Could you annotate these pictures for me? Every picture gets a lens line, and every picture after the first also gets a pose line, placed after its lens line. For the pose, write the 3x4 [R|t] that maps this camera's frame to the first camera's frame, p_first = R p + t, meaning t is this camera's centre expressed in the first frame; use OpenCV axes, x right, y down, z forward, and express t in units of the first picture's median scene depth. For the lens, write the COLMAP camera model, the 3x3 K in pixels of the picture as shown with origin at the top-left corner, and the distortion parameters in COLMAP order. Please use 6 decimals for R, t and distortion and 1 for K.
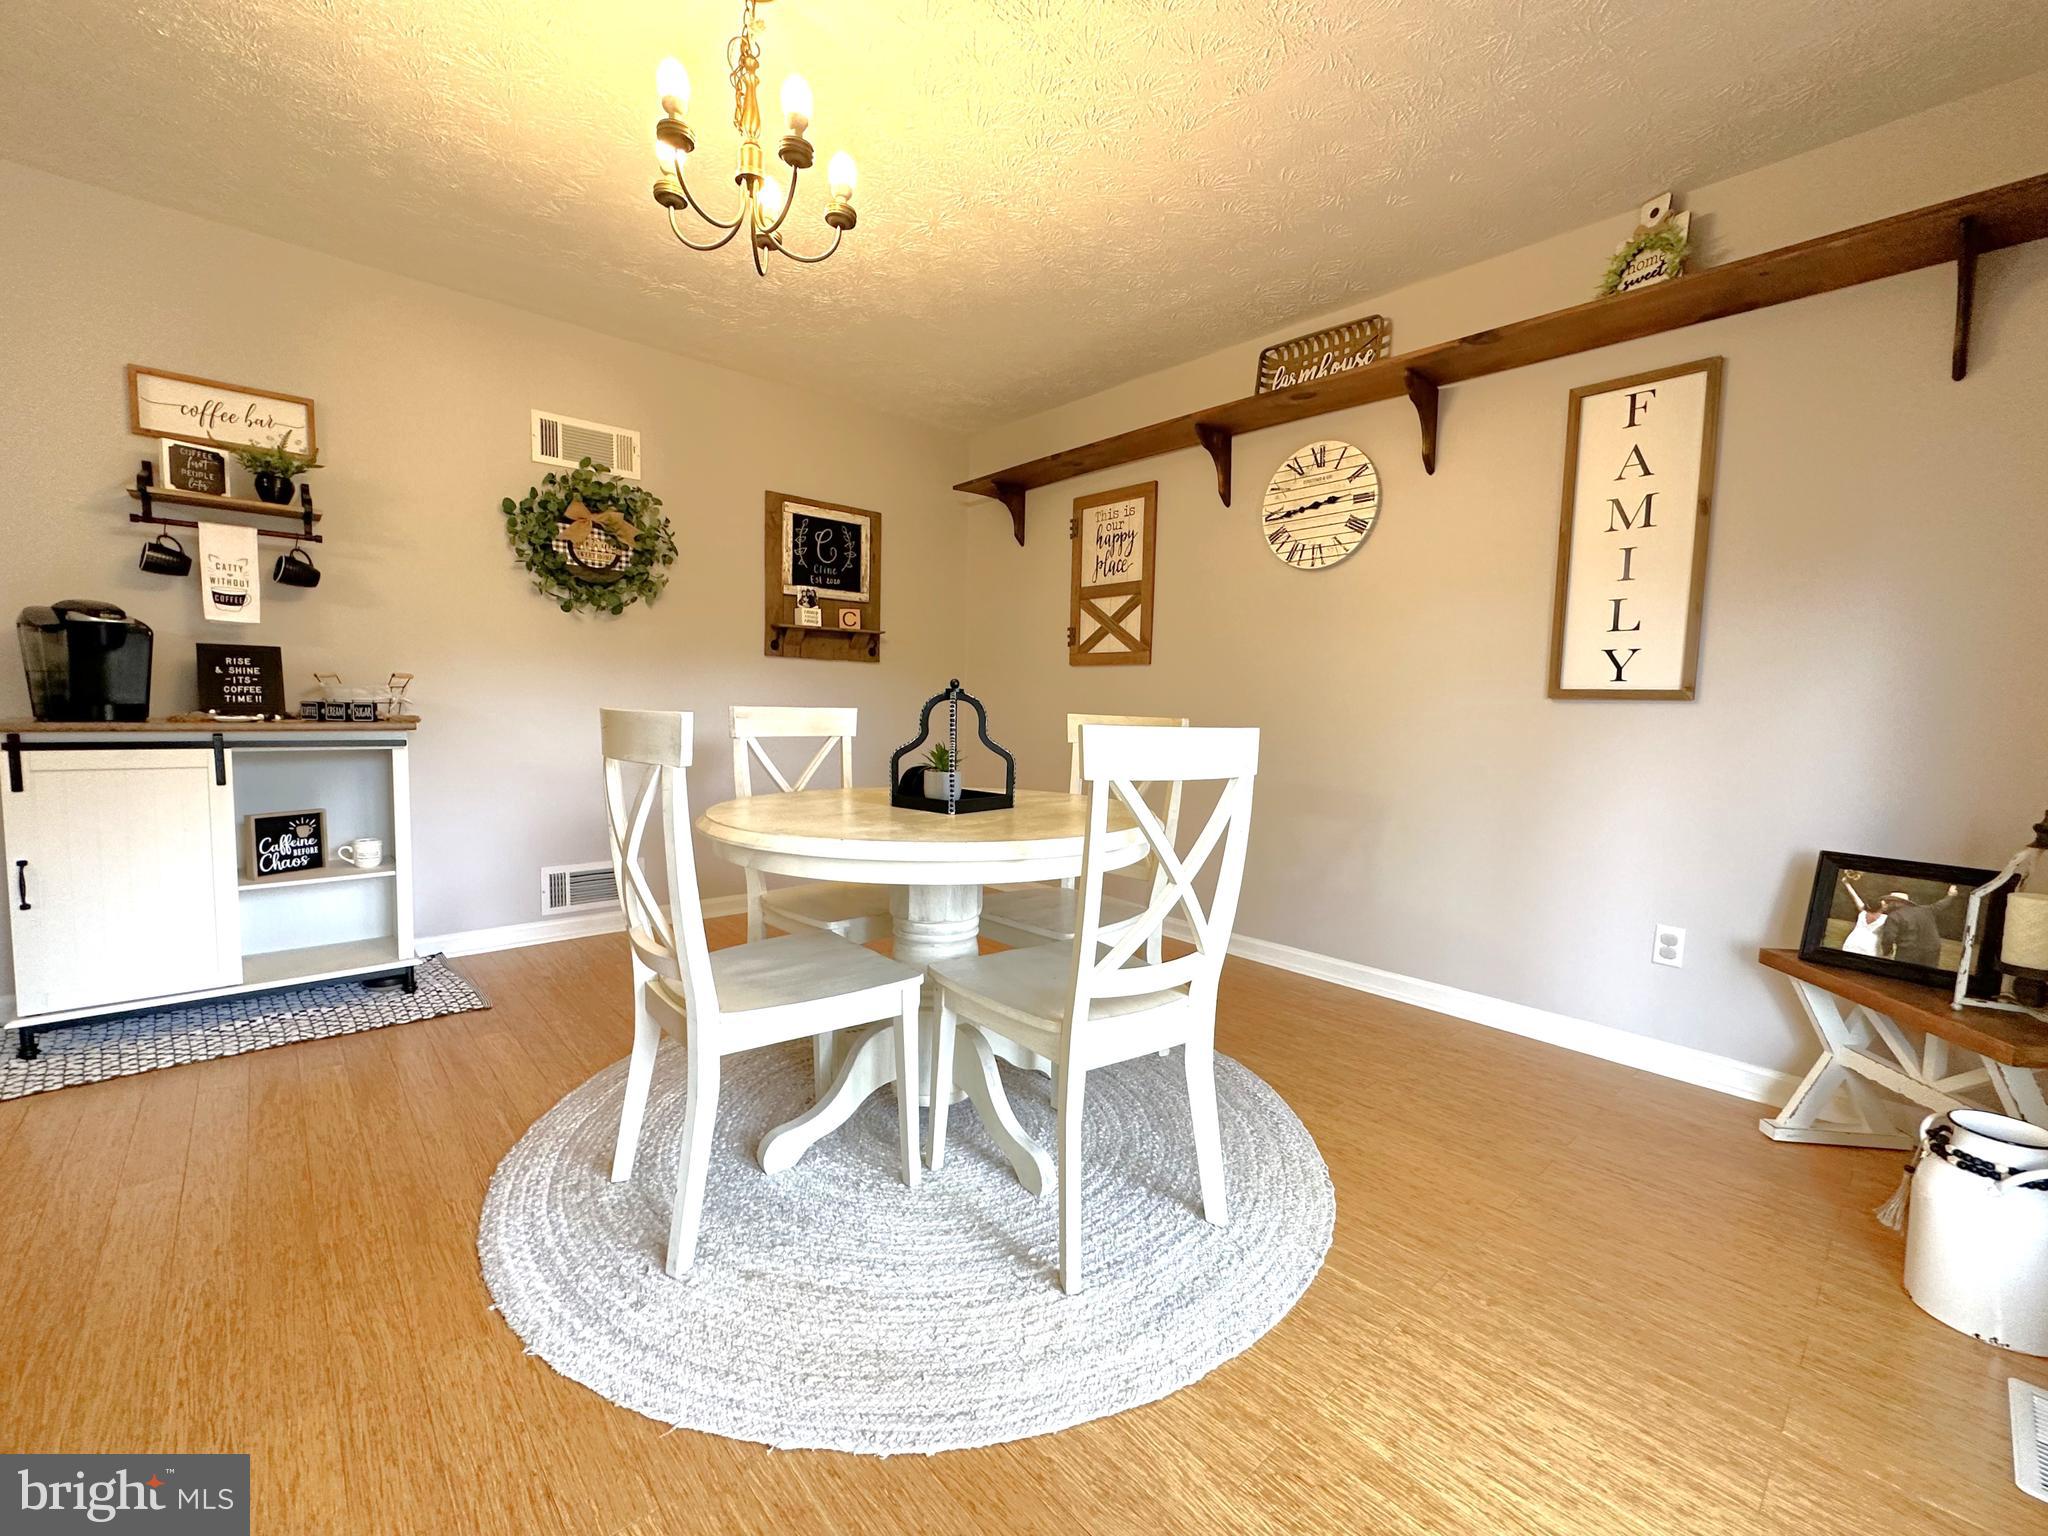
lens RADIAL K [[860.0, 0, 1024.0], [0, 860.0, 768.0], [0, 0, 1]] dist [-0.000039, 0.000069]
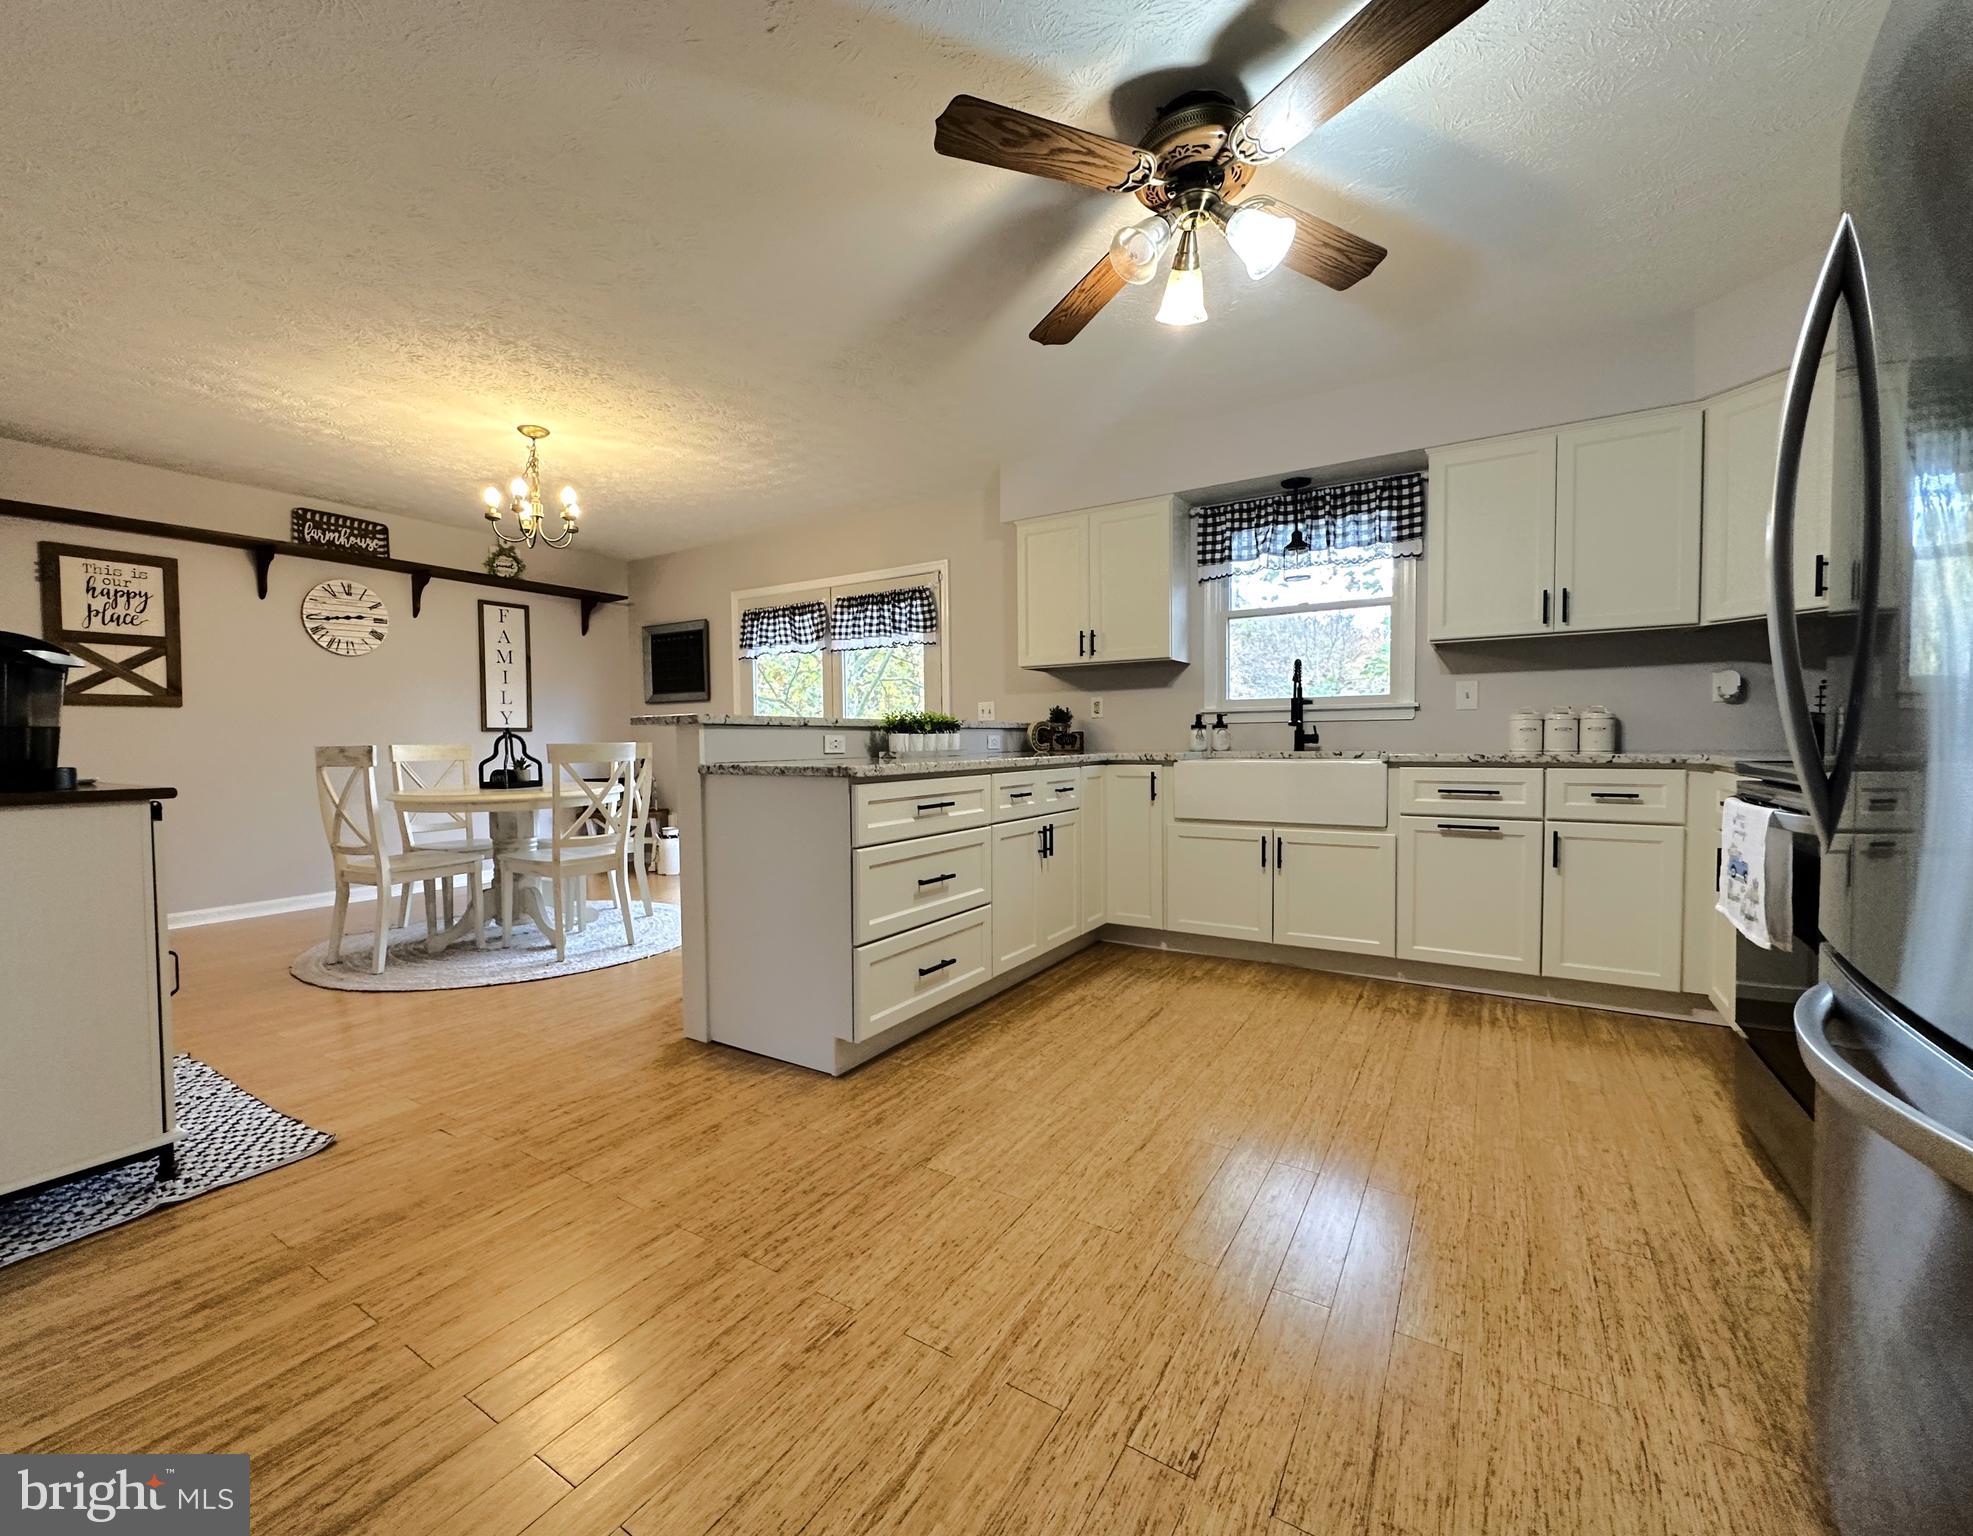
lens RADIAL K [[828.7, 0, 951.7], [0, 828.7, 771.0], [0, 0, 1]] dist [-0.000315, -0.000100]
pose [[-0.253953, -0.061471, 0.965261, -1.435798], [0.075458, 0.993678, 0.083133, -0.051735], [-0.964269, 0.093949, -0.247709, 0.278273]]
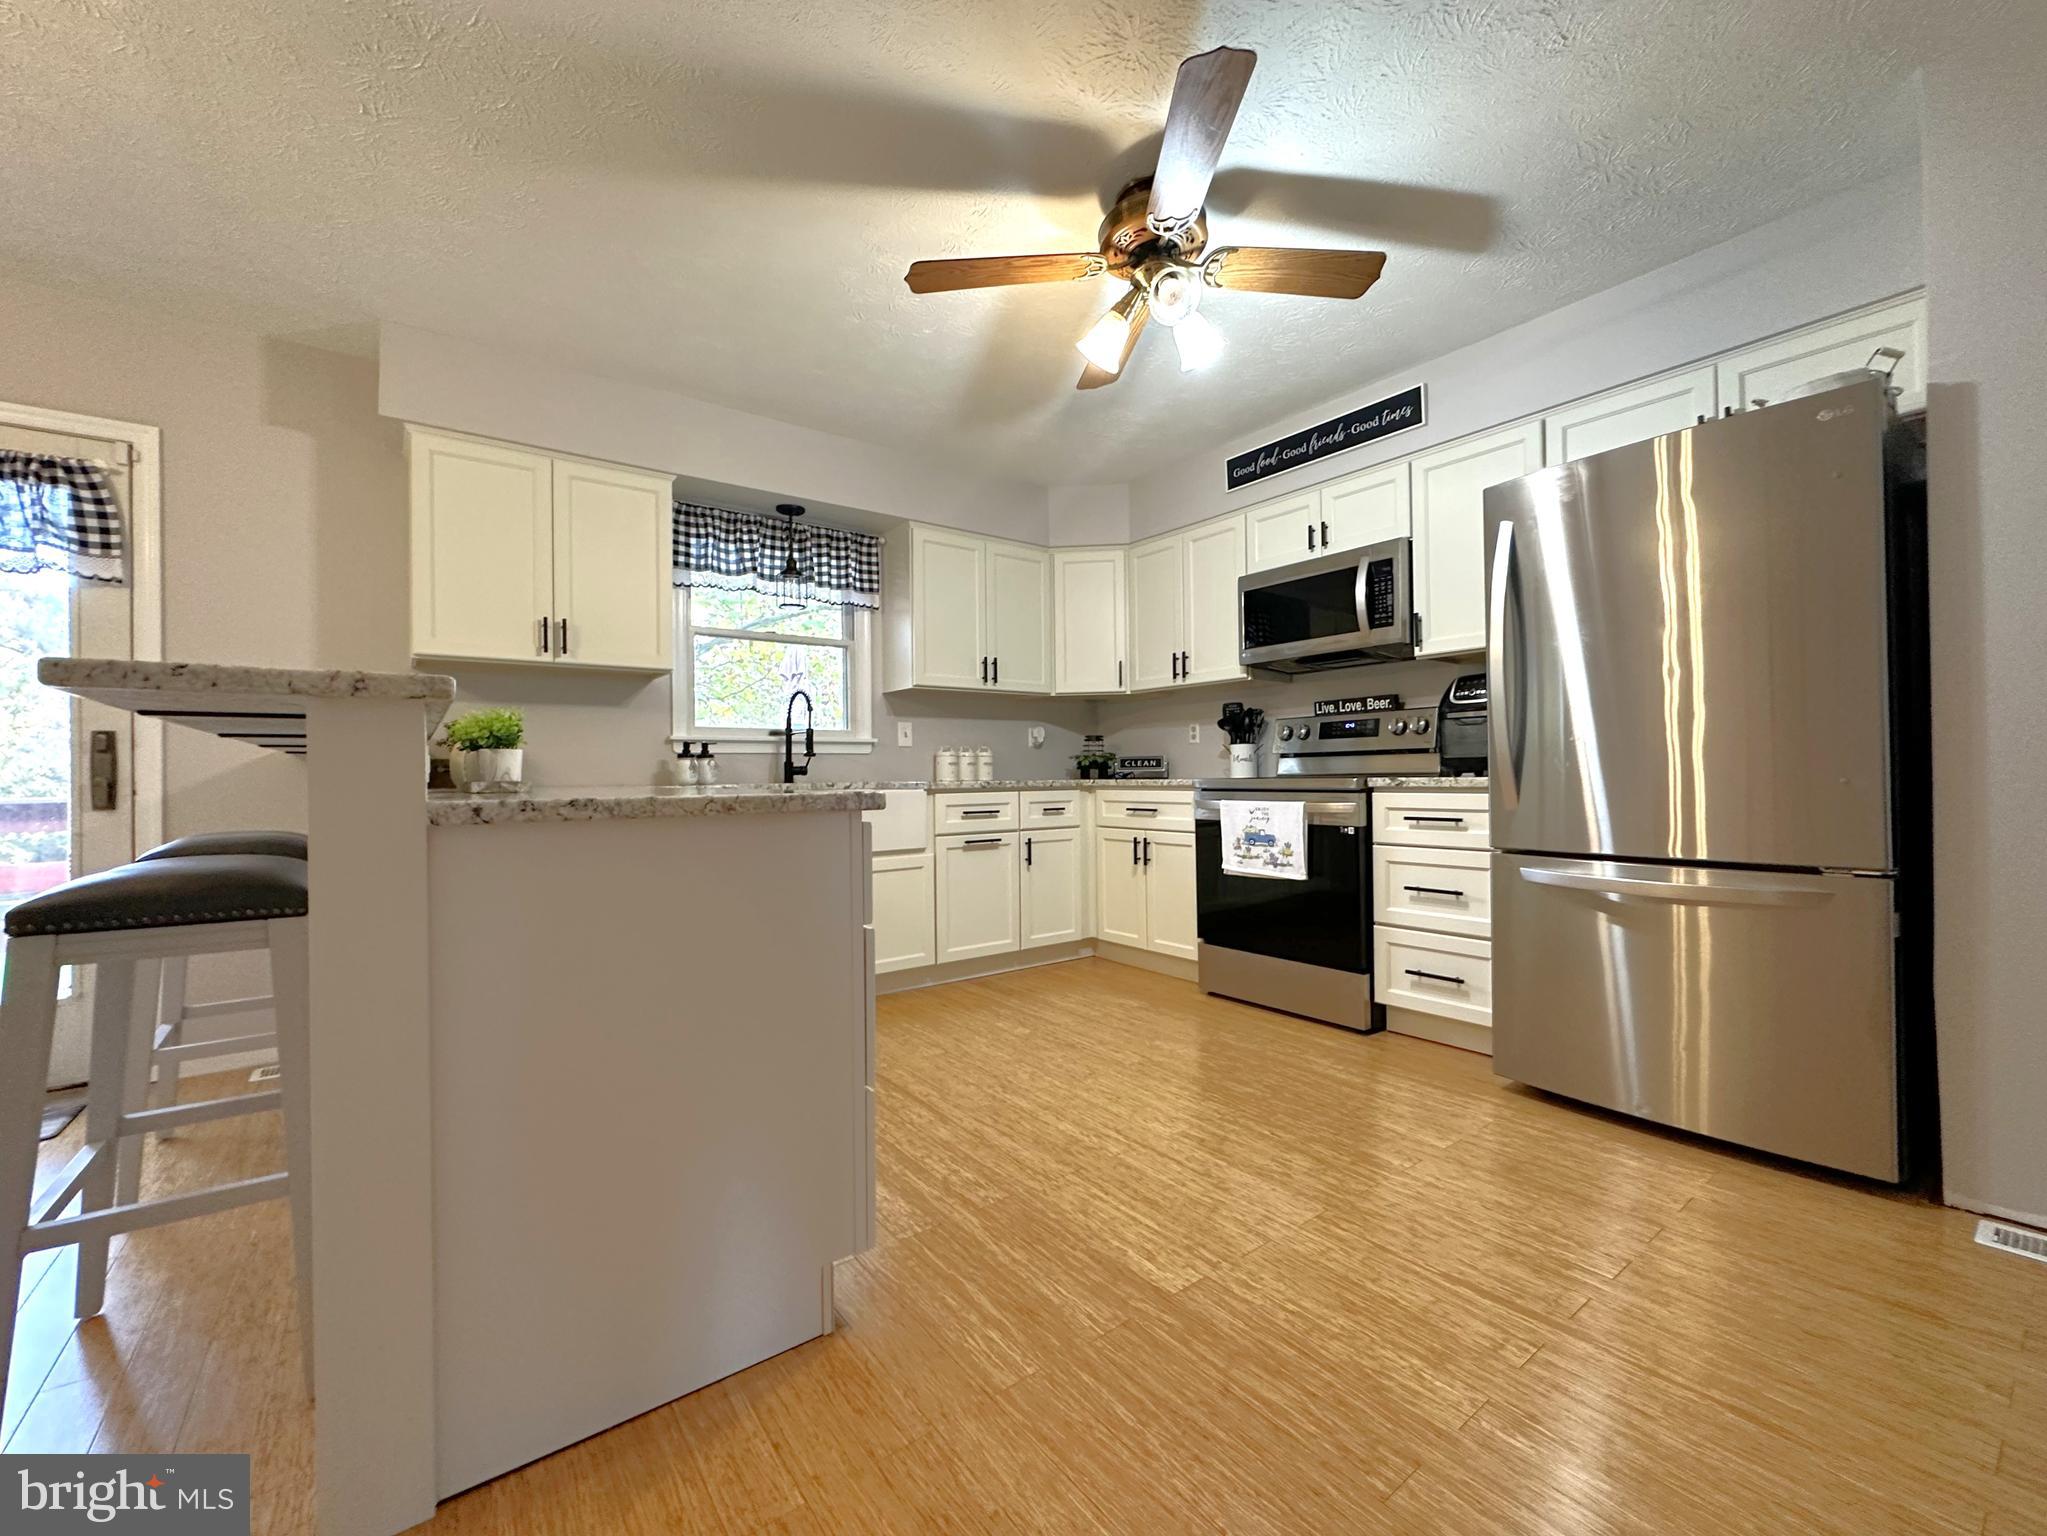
lens RADIAL K [[831.7, 0, 1023.5], [0, 831.7, 768.0], [0, 0, 1]] dist [0.000273, -0.000029]
pose [[-0.996162, -0.013473, 0.086490, -0.859013], [-0.007555, 0.997629, 0.068400, -0.046806], [-0.087206, 0.067484, -0.993902, 0.608030]]
